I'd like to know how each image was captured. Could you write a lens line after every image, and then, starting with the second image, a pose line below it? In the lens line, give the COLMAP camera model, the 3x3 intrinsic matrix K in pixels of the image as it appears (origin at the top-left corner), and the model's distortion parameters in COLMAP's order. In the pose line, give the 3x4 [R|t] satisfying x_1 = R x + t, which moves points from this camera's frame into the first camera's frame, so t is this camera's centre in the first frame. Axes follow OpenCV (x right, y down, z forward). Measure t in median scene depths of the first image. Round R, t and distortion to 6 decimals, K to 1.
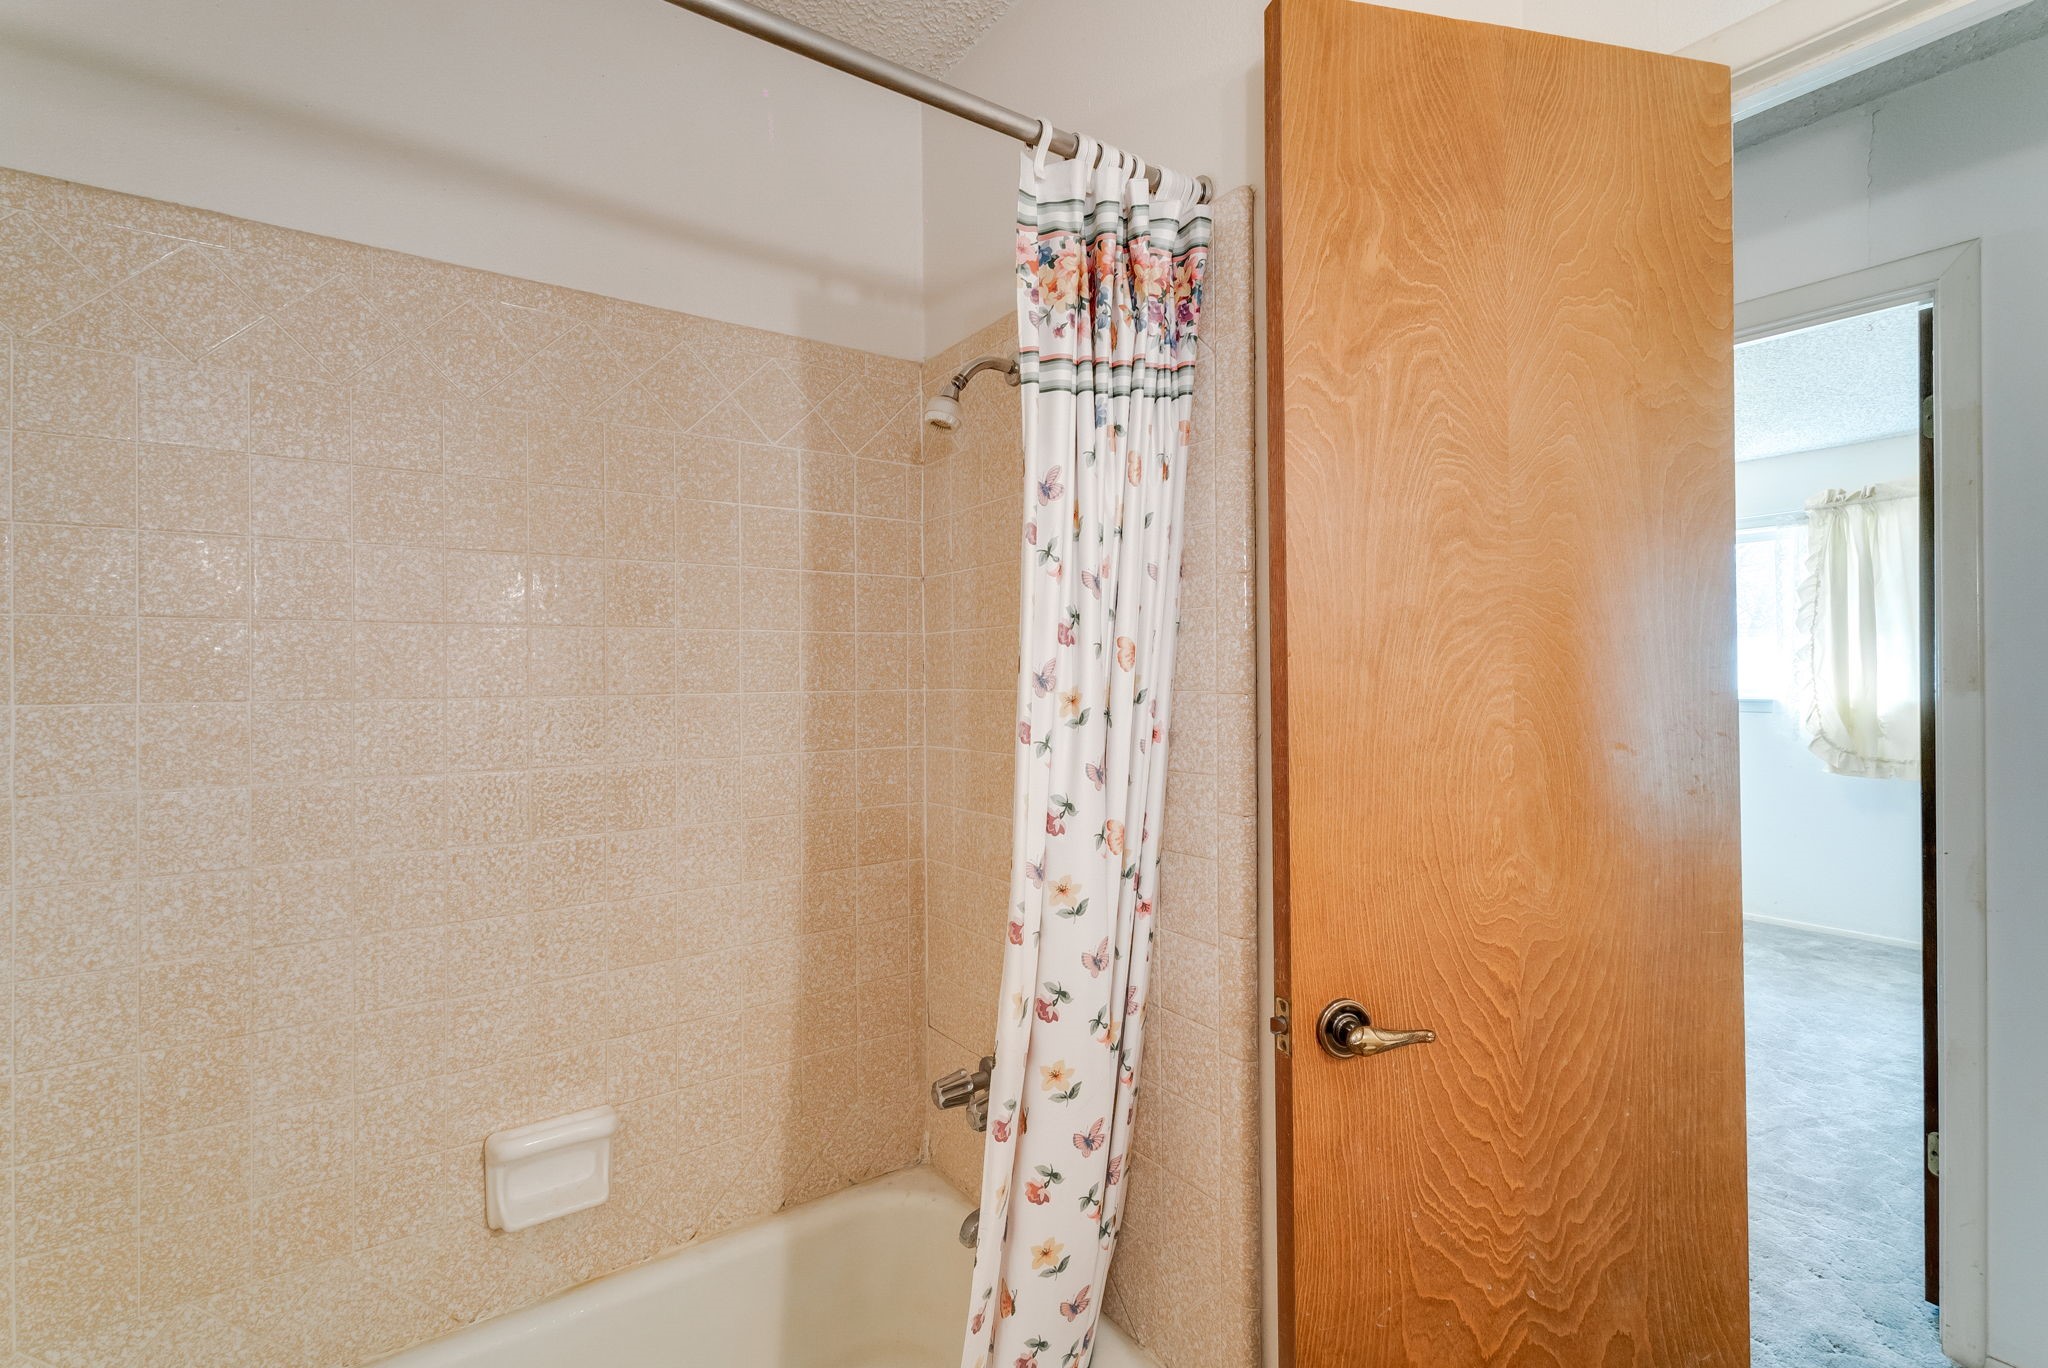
lens RADIAL K [[936.4, 0, 1023.4], [0, 936.4, 676.2], [0, 0, 1]] dist [0.001636, 0.000134]
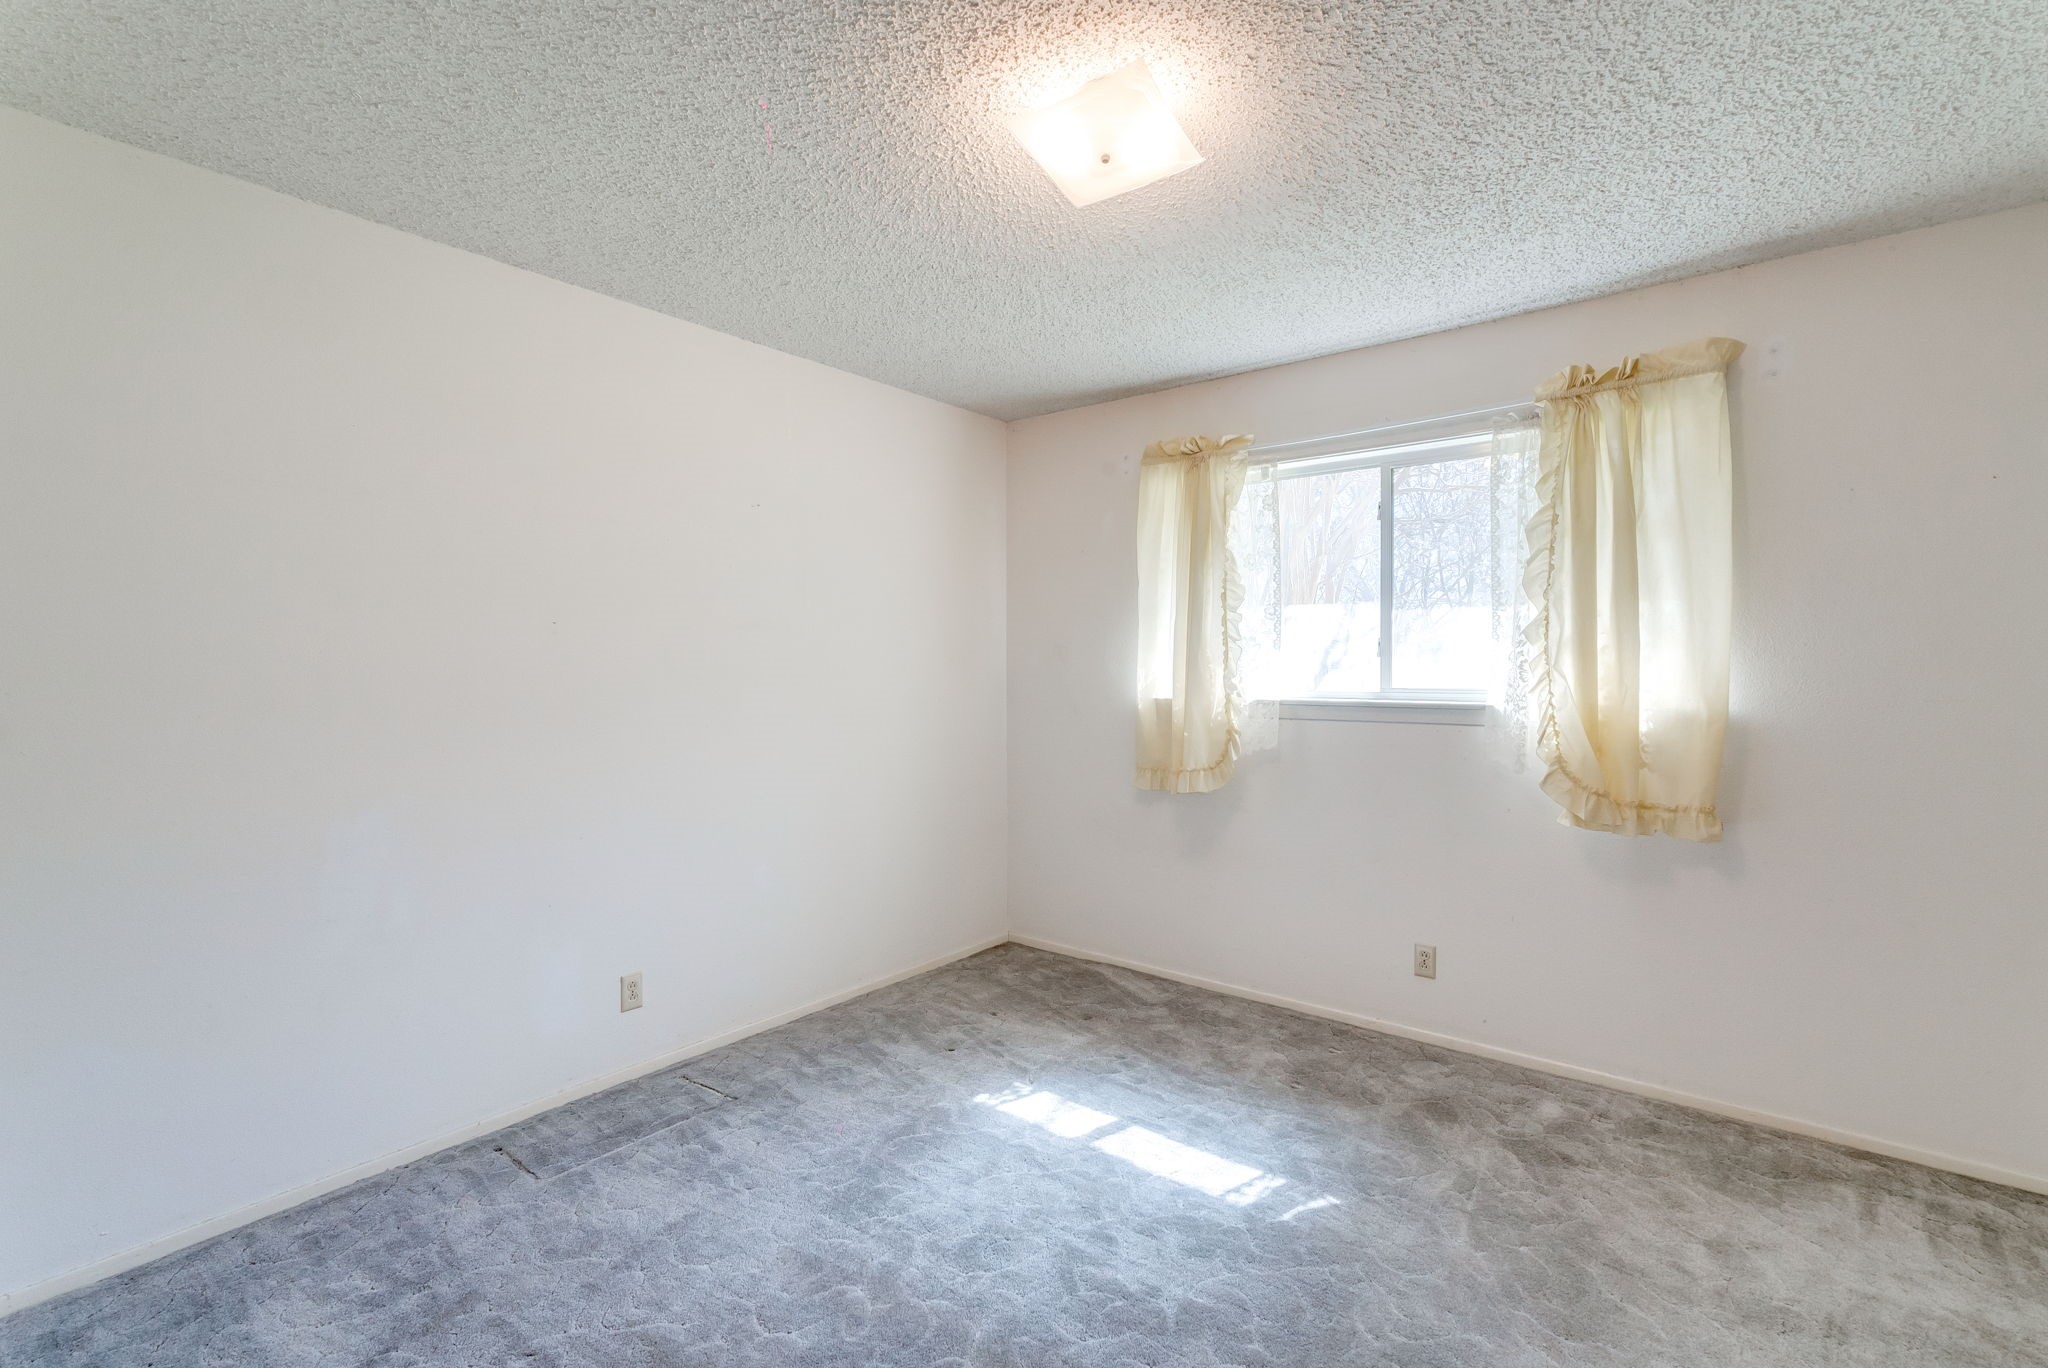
lens RADIAL K [[936.4, 0, 1024.4], [0, 936.4, 680.4], [0, 0, 1]] dist [0.001636, 0.000134]
pose [[0.959505, 0.002216, 0.281683, 0.351512], [-0.005087, 0.999942, 0.009463, 0.003621], [-0.281646, -0.010513, 0.959461, 0.523764]]
